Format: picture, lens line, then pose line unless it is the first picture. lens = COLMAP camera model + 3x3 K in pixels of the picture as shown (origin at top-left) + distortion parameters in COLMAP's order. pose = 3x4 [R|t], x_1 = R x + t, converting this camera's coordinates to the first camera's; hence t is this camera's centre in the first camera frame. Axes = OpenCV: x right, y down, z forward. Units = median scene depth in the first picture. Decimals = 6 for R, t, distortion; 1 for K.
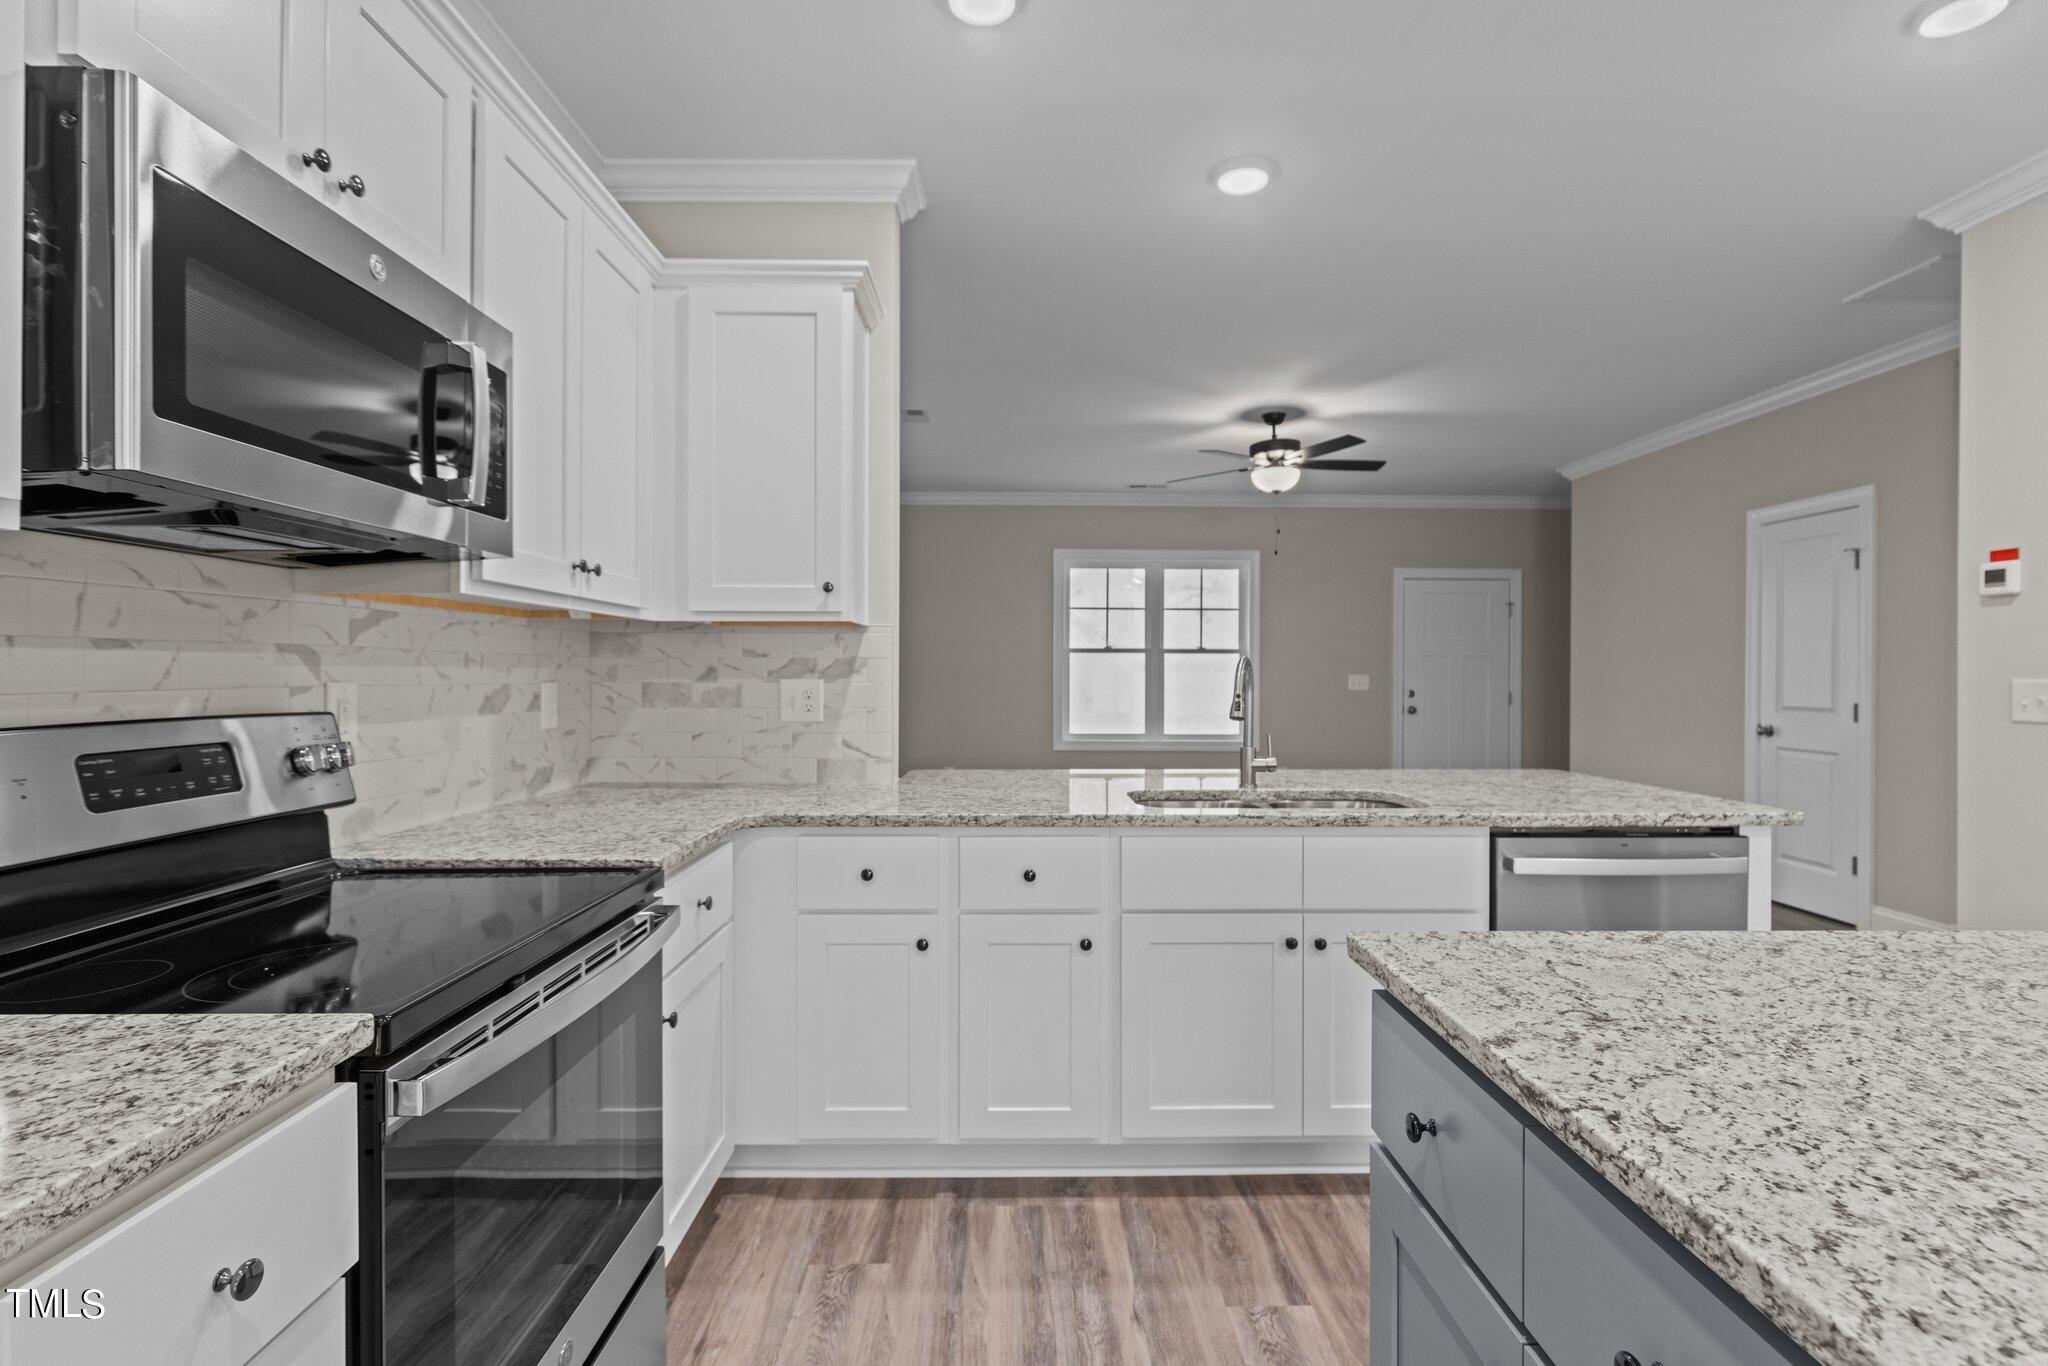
lens RADIAL K [[974.8, 0, 1032.5], [0, 974.8, 674.9], [0, 0, 1]] dist [-0.000958, 0.000035]
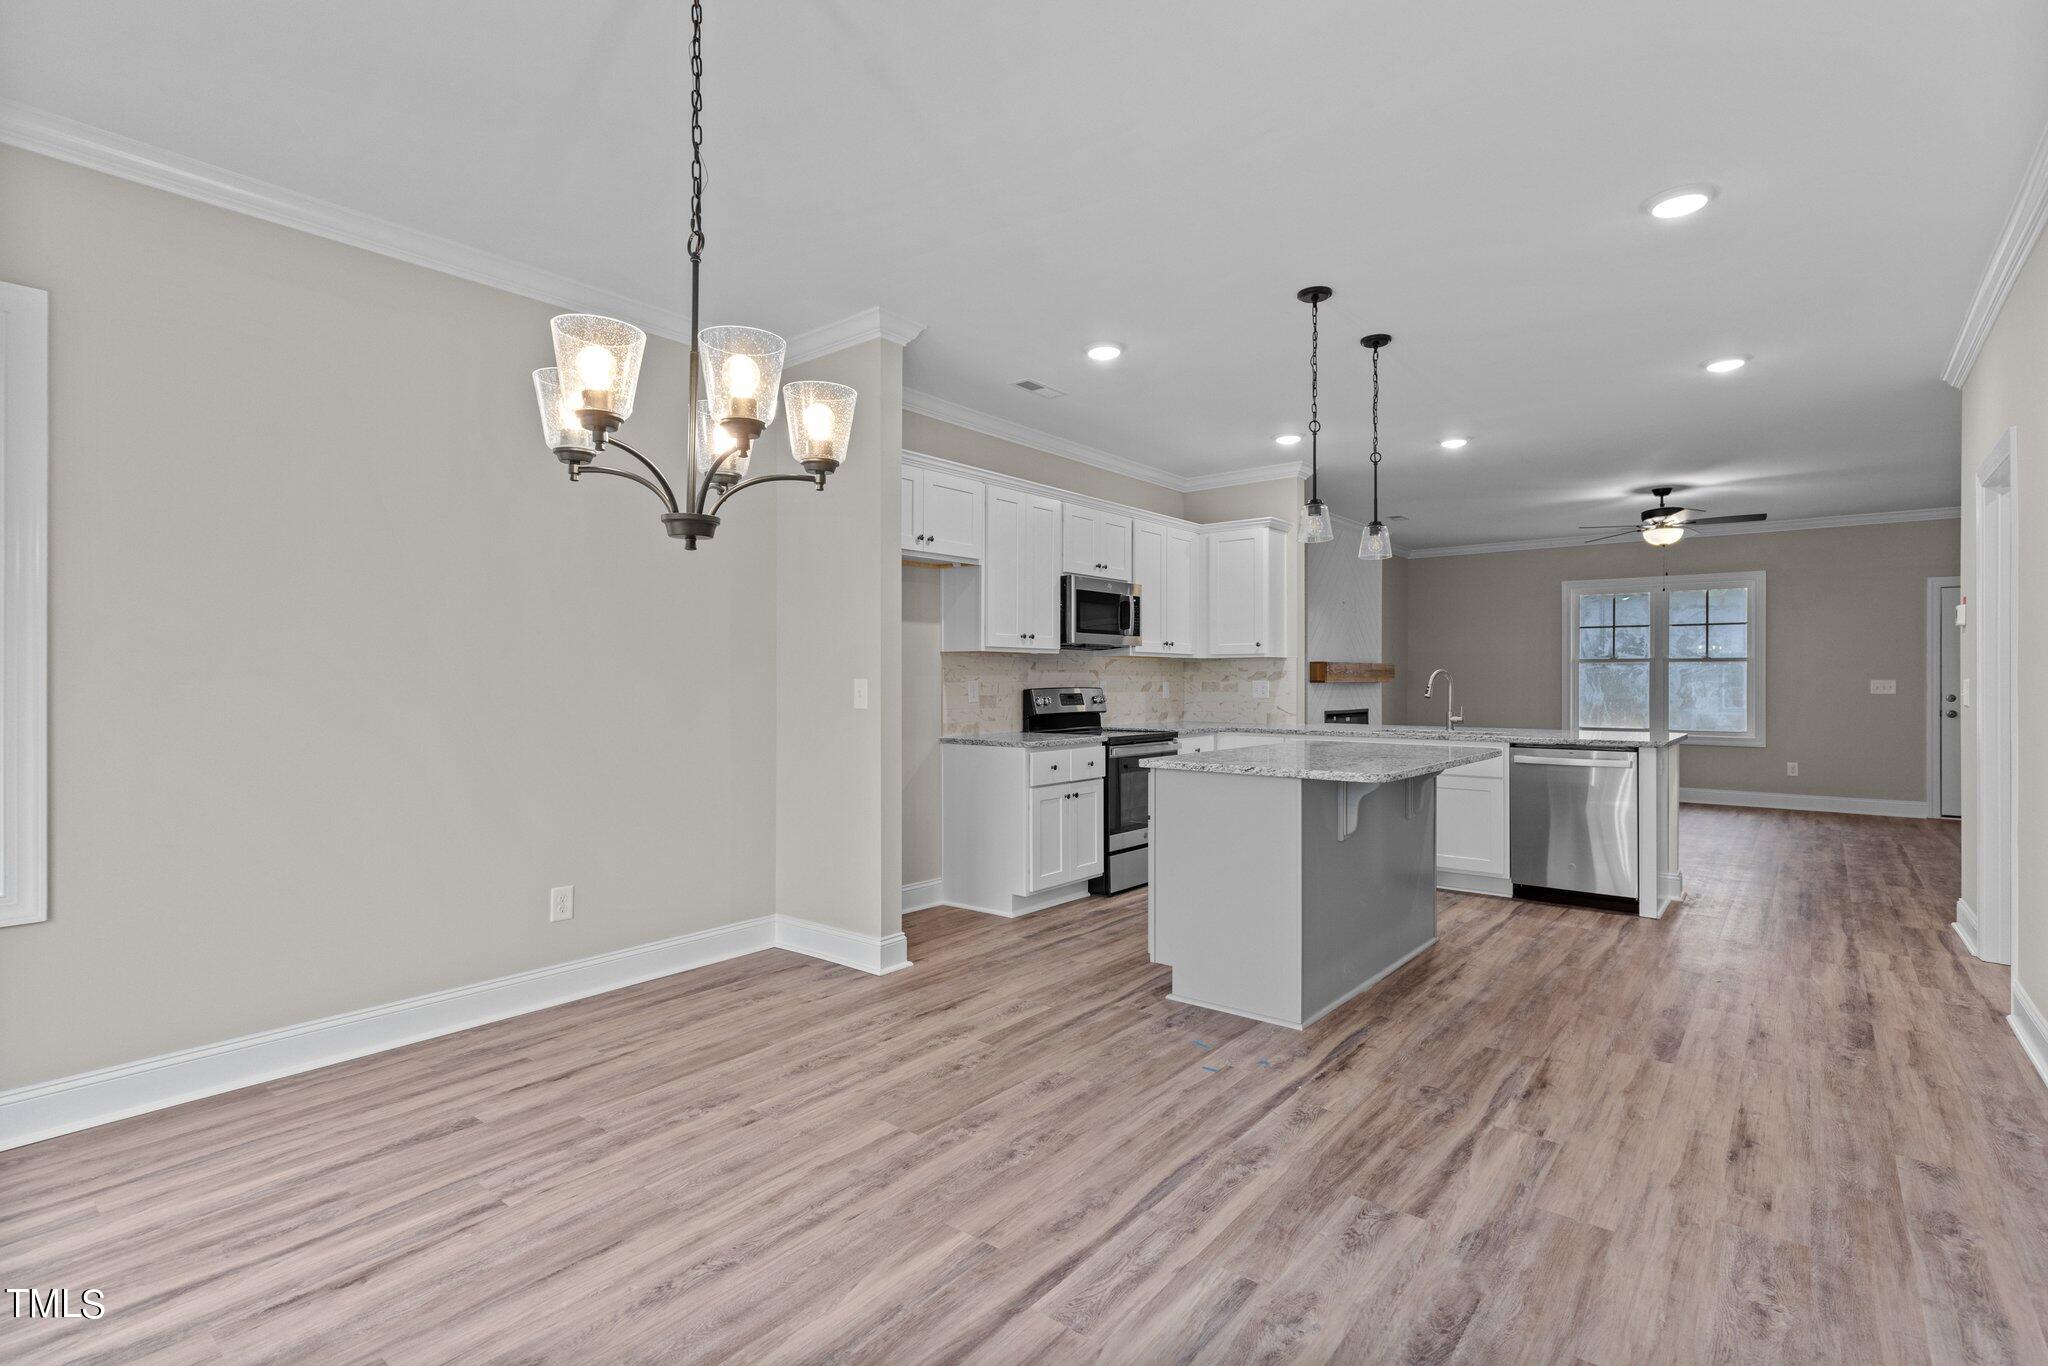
lens RADIAL K [[974.8, 0, 1029.1], [0, 974.8, 682.8], [0, 0, 1]] dist [-0.000958, 0.000035]
pose [[0.768416, -0.000504, -0.639950, 0.858825], [-0.000263, 0.999999, -0.001103, 0.013101], [0.639950, 0.001016, 0.768416, -1.205565]]
